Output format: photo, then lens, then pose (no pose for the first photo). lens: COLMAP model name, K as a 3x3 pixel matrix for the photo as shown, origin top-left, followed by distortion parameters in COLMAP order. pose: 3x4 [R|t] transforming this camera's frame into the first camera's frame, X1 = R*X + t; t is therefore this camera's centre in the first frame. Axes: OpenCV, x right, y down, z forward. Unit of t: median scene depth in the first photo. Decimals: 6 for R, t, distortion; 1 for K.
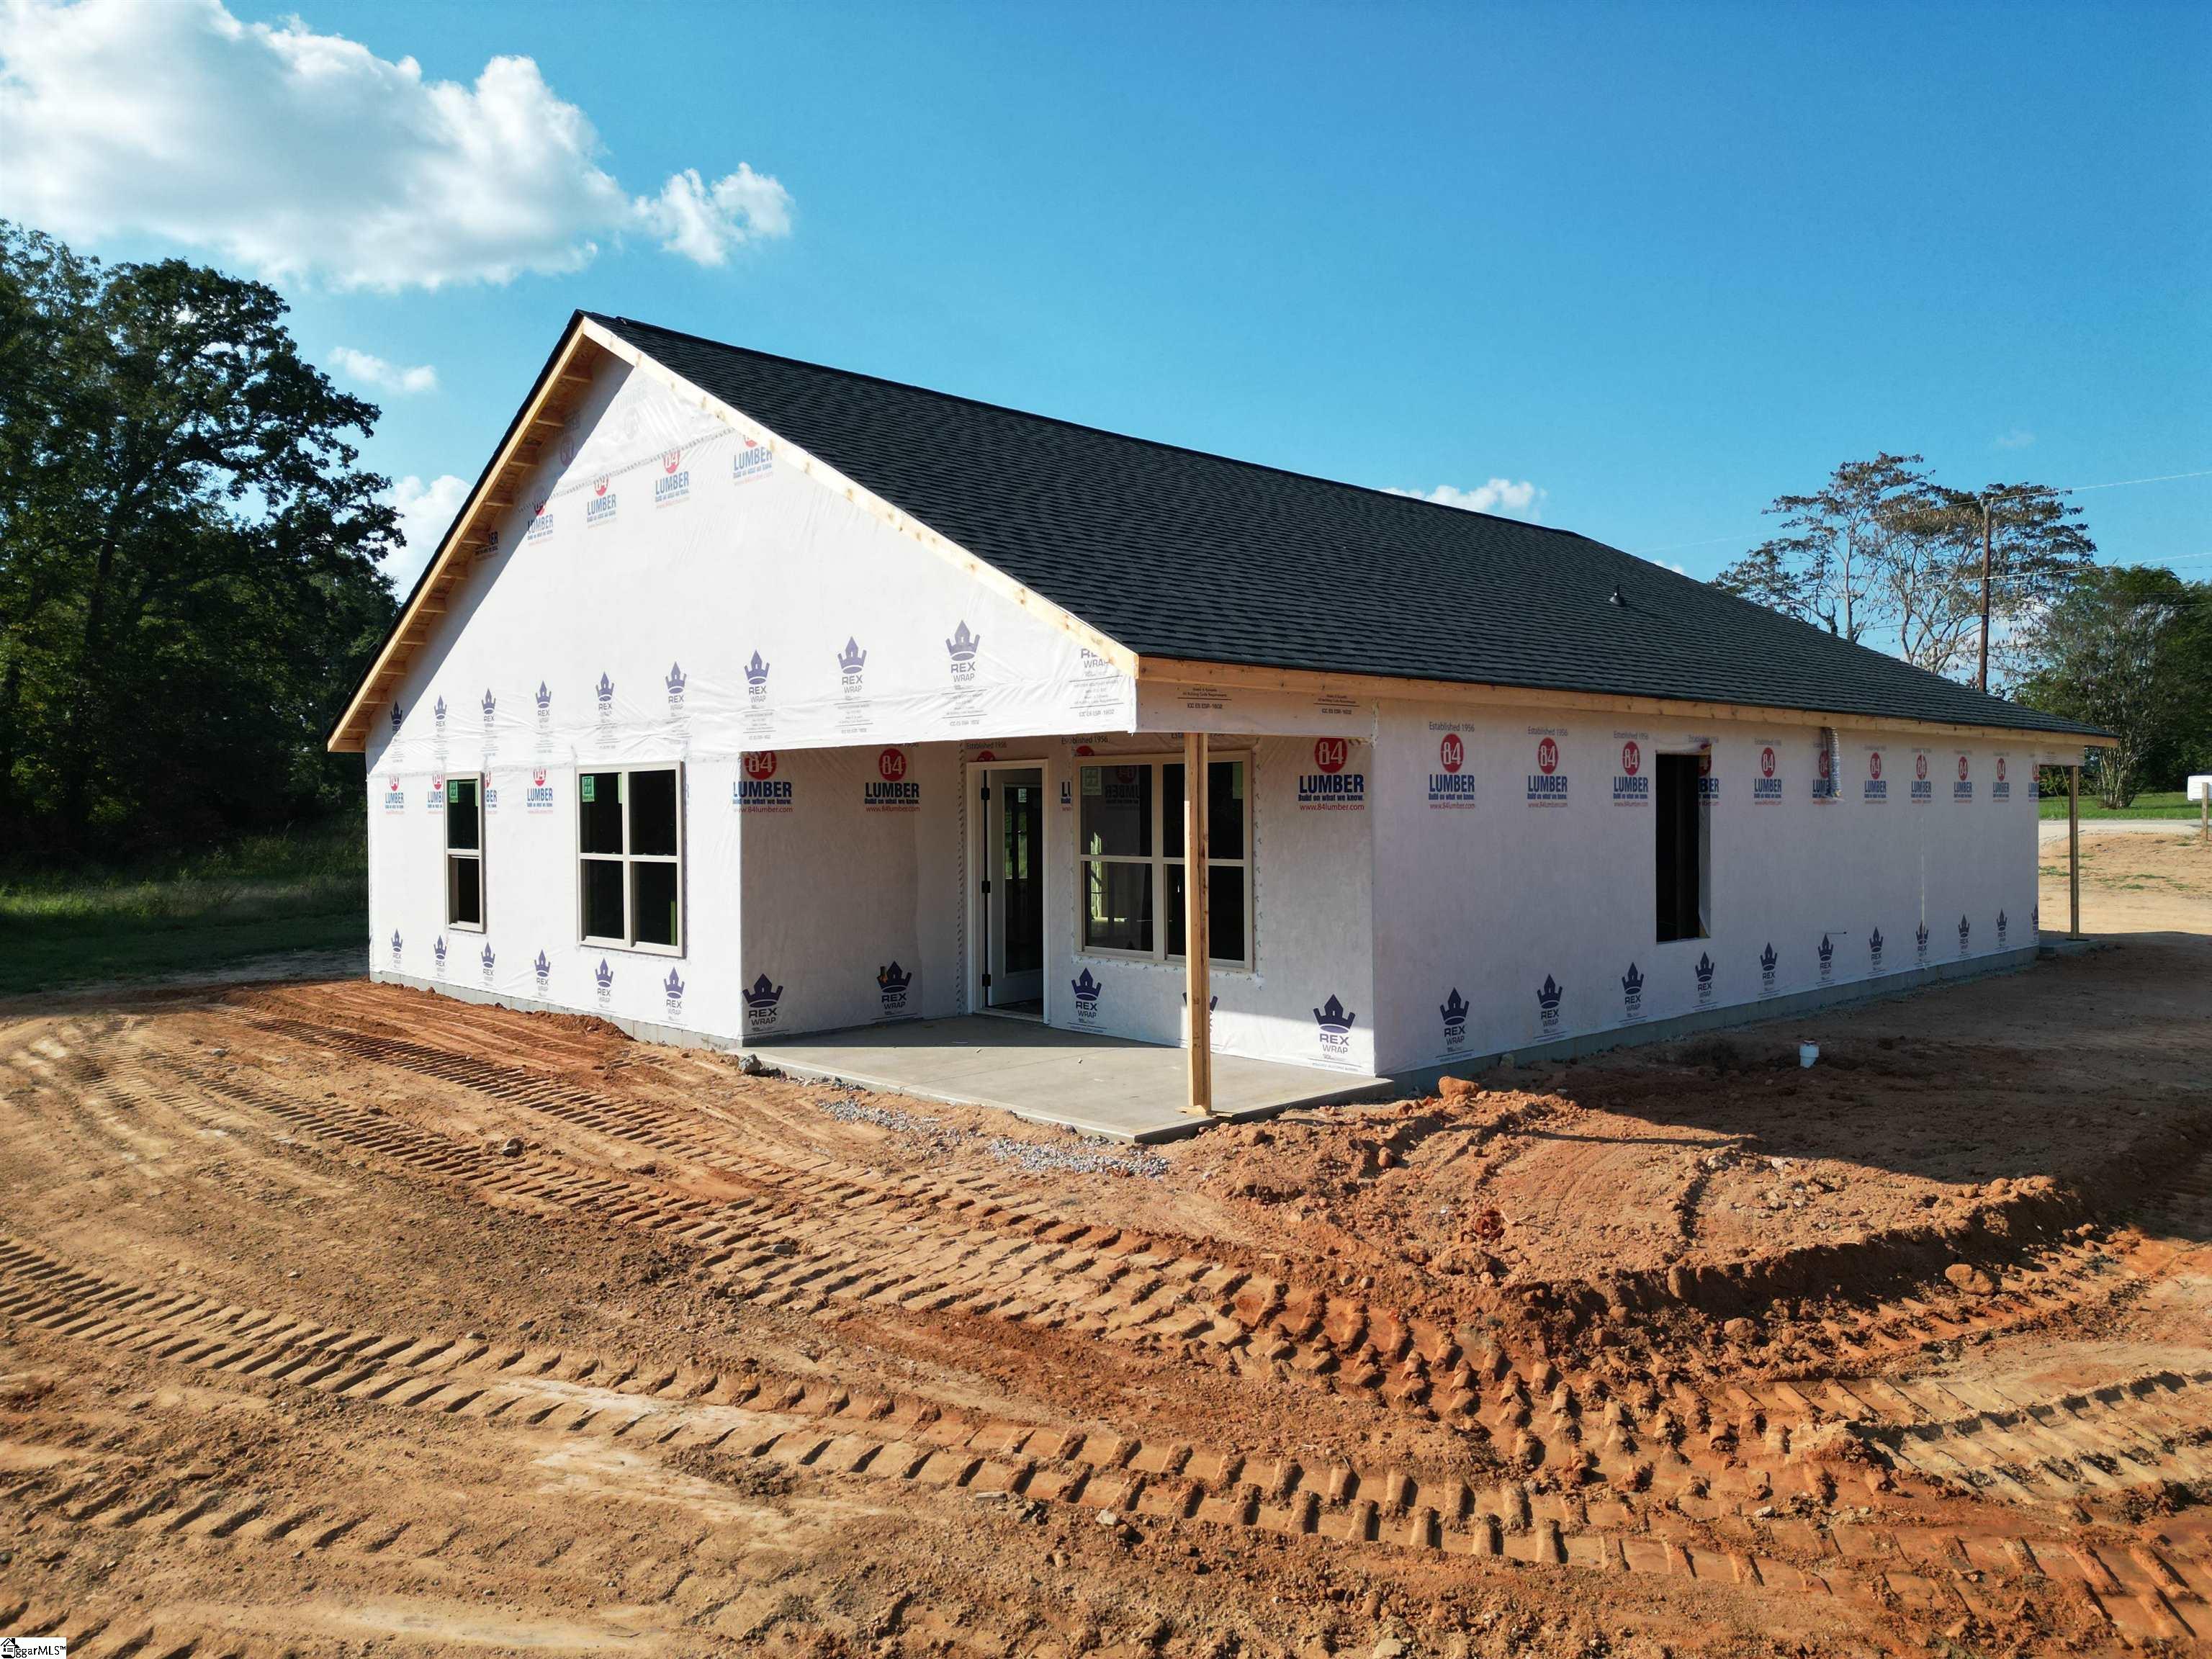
lens RADIAL K [[1549.1, 0, 1104.3], [0, 1549.1, 796.4], [0, 0, 1]] dist [0.084031, -0.098393]
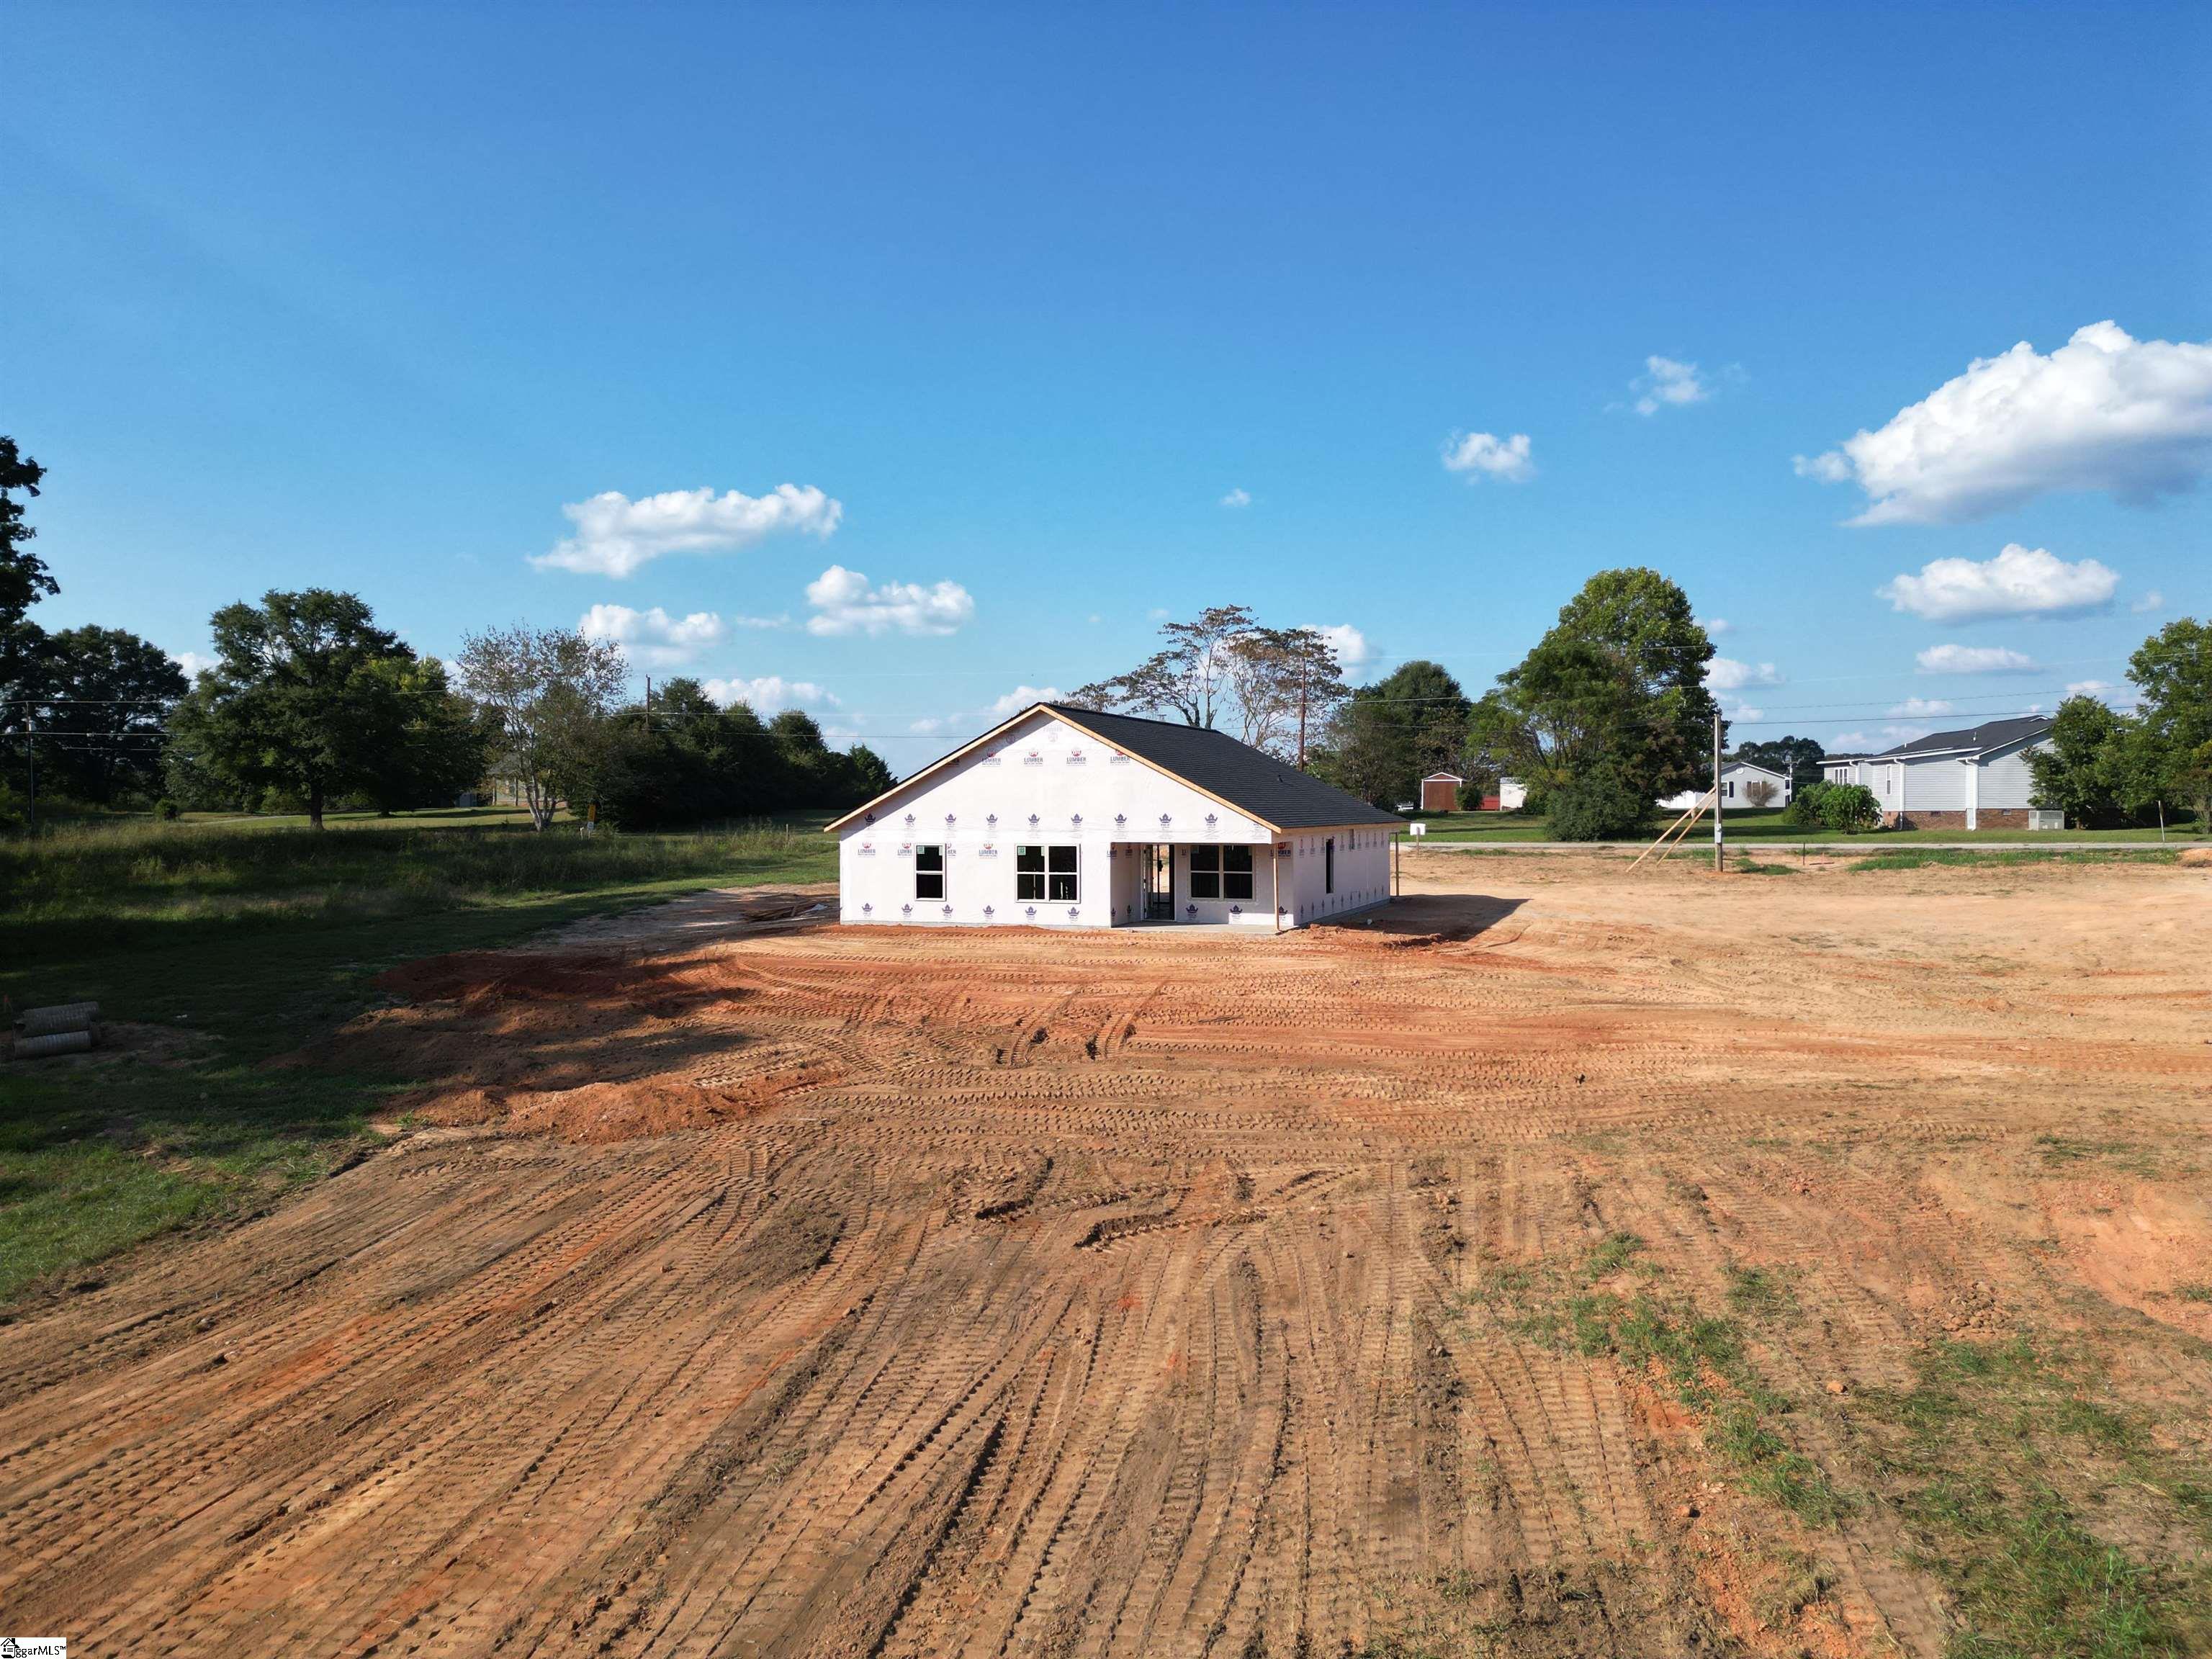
lens RADIAL K [[1549.1, 0, 1104.3], [0, 1549.1, 796.4], [0, 0, 1]] dist [0.084031, -0.098393]
pose [[0.902570, 0.007604, 0.430475, -1.588115], [-0.006483, 0.999971, -0.004071, -0.106388], [-0.430494, 0.000884, 0.902593, -1.920853]]
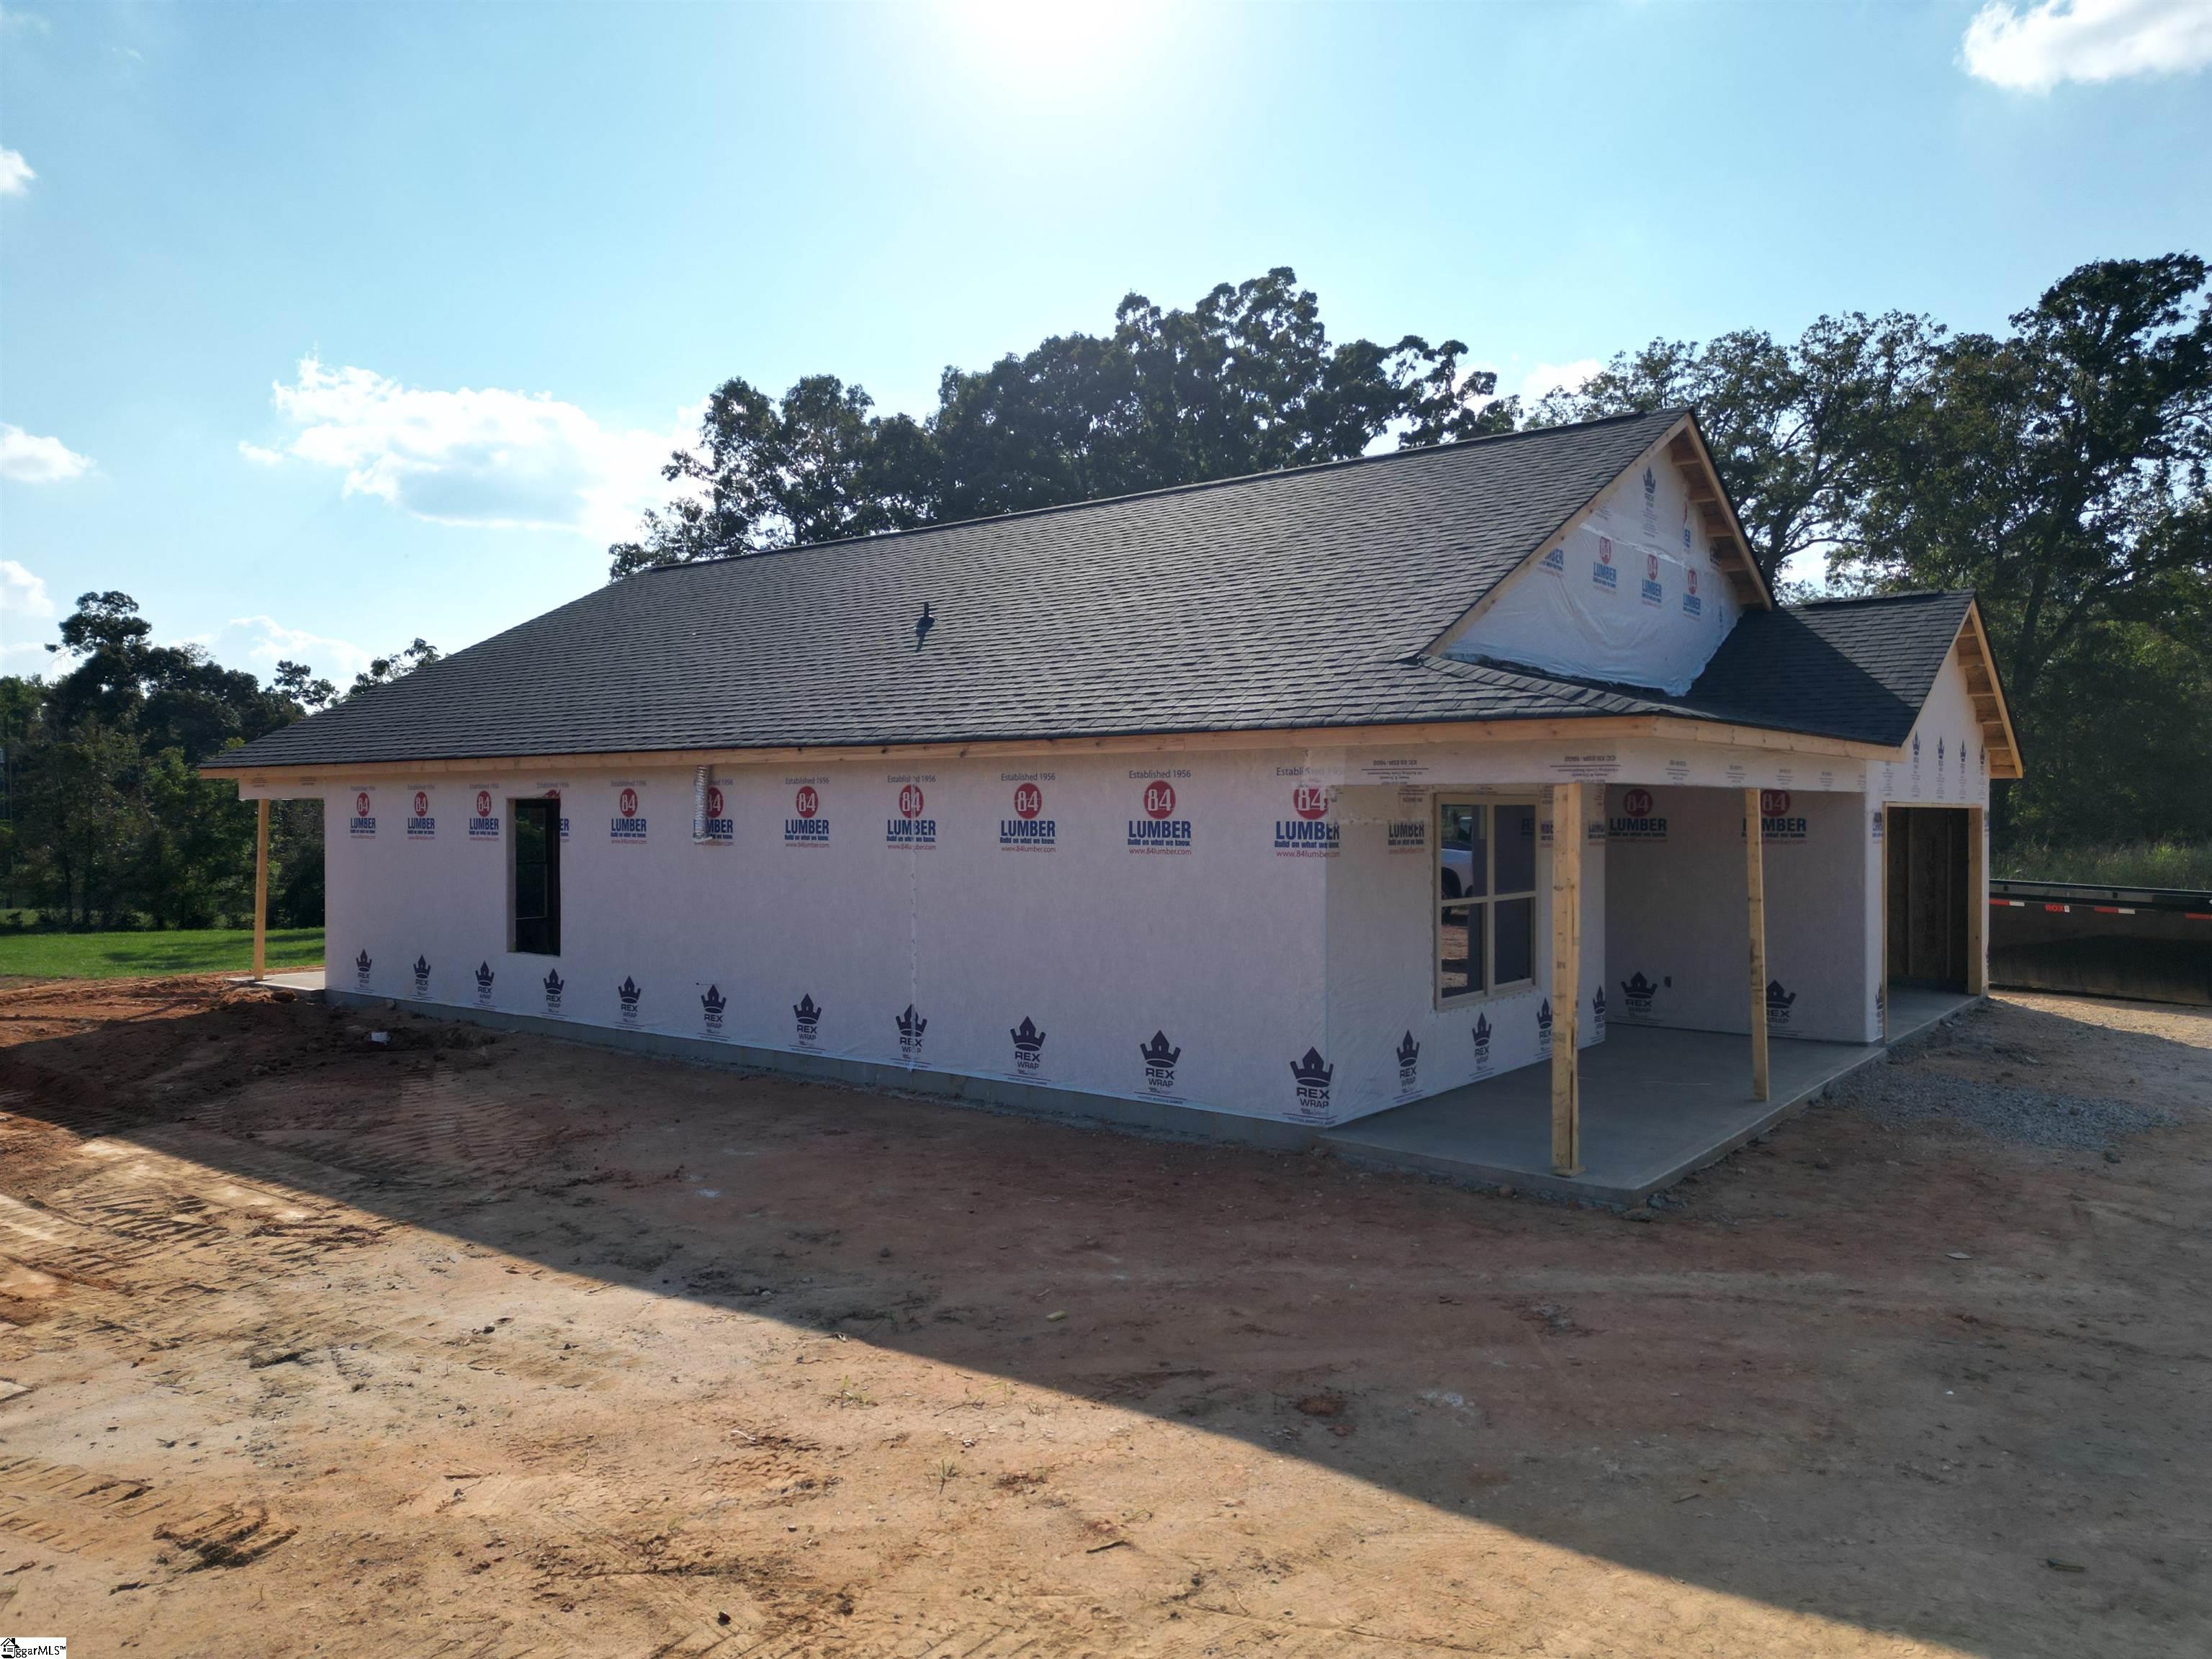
lens RADIAL K [[1549.1, 0, 1104.3], [0, 1549.1, 796.4], [0, 0, 1]] dist [0.084031, -0.098393]
pose [[0.138948, -0.022568, -0.990042, 0.728256], [-0.012871, 0.999615, -0.024593, -0.002206], [0.990216, 0.016160, 0.138604, 0.569086]]
